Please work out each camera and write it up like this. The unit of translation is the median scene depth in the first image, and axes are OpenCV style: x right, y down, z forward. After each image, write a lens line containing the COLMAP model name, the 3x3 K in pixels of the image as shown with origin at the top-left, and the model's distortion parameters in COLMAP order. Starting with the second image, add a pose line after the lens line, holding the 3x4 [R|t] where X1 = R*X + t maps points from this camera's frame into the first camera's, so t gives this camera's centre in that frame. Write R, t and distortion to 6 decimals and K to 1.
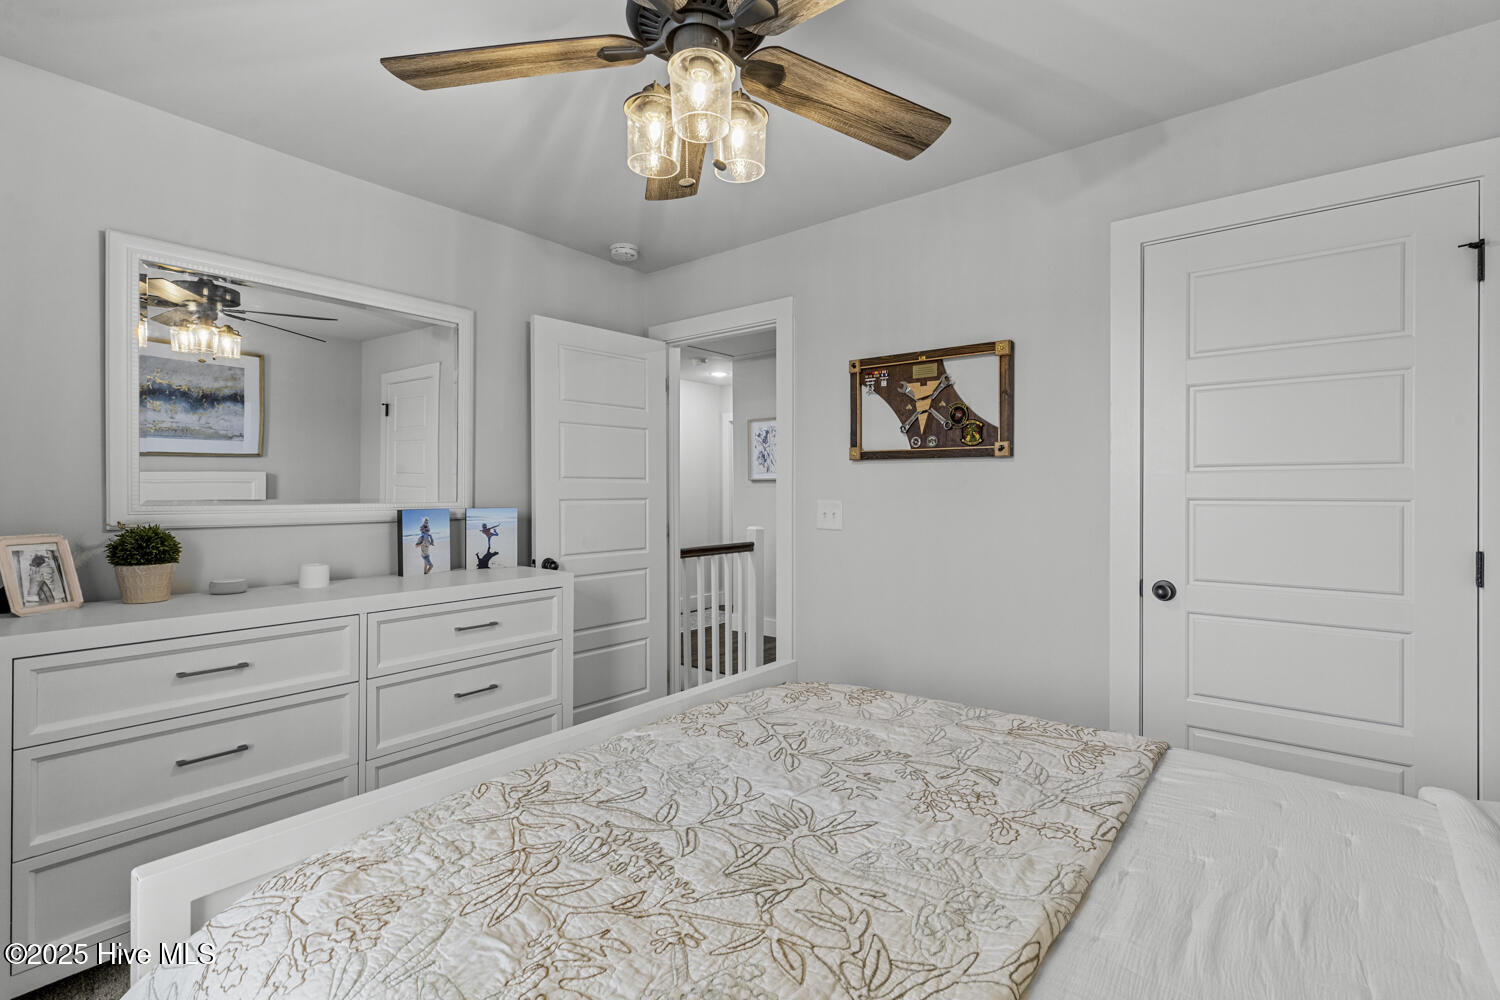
lens RADIAL K [[688.1, 0, 750.0], [0, 688.1, 500.0], [0, 0, 1]] dist [0.000912, -0.000008]
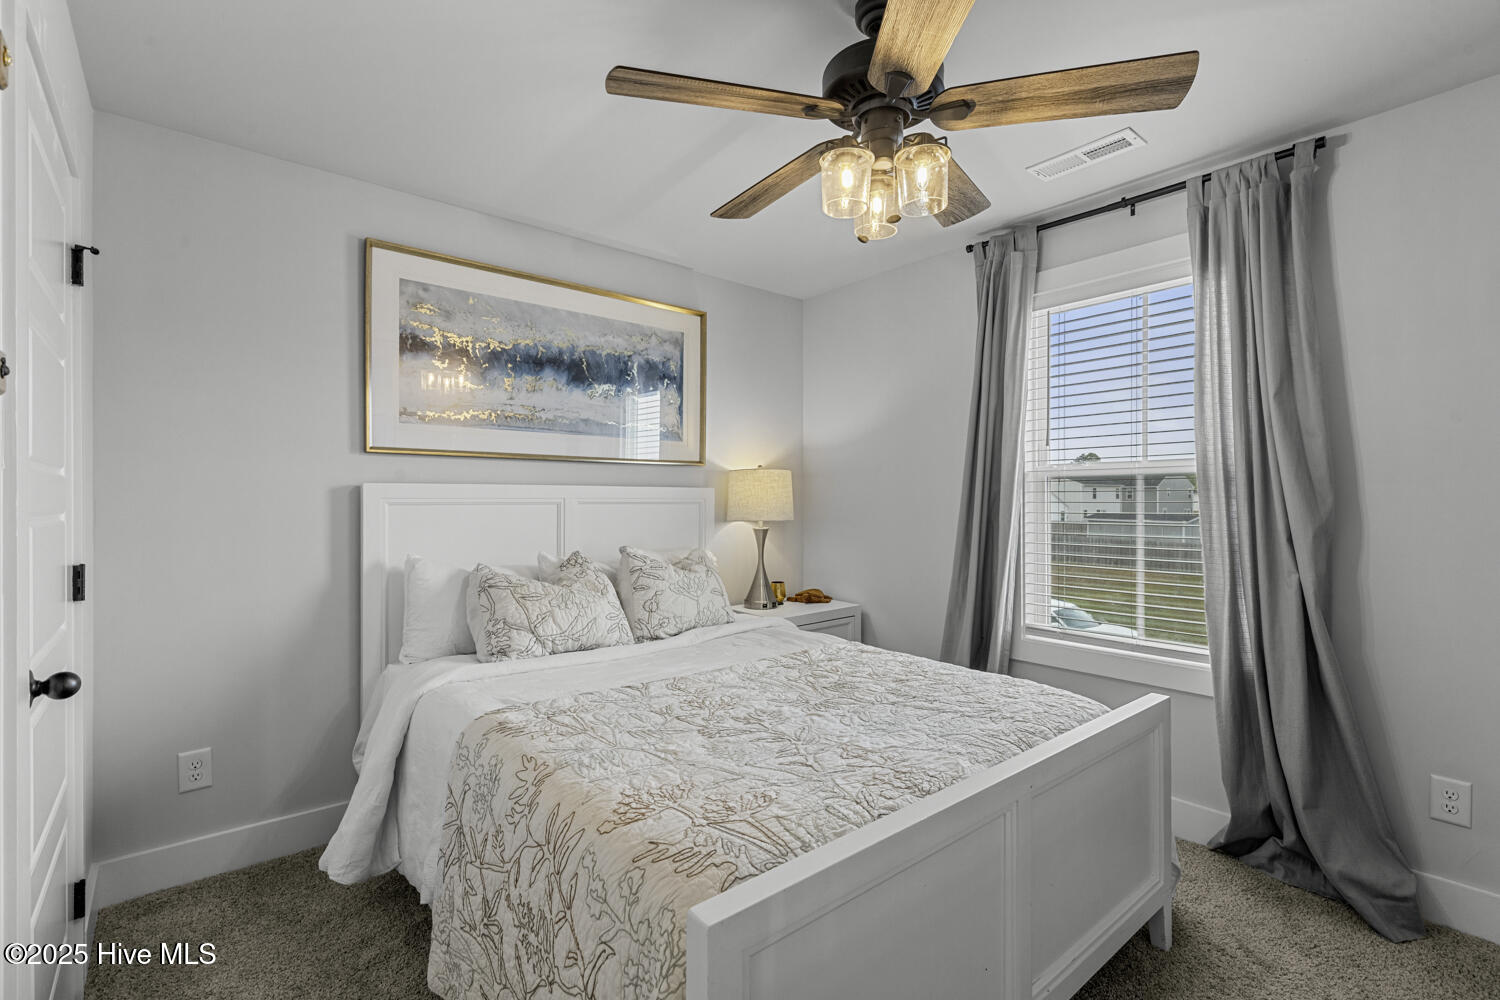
lens RADIAL K [[688.1, 0, 750.0], [0, 688.1, 500.0], [0, 0, 1]] dist [0.000912, -0.000008]
pose [[-0.982237, 0.002100, 0.187635, -0.078969], [0.004057, 0.999941, 0.010047, -0.030585], [-0.187603, 0.010630, -0.982187, 2.356662]]
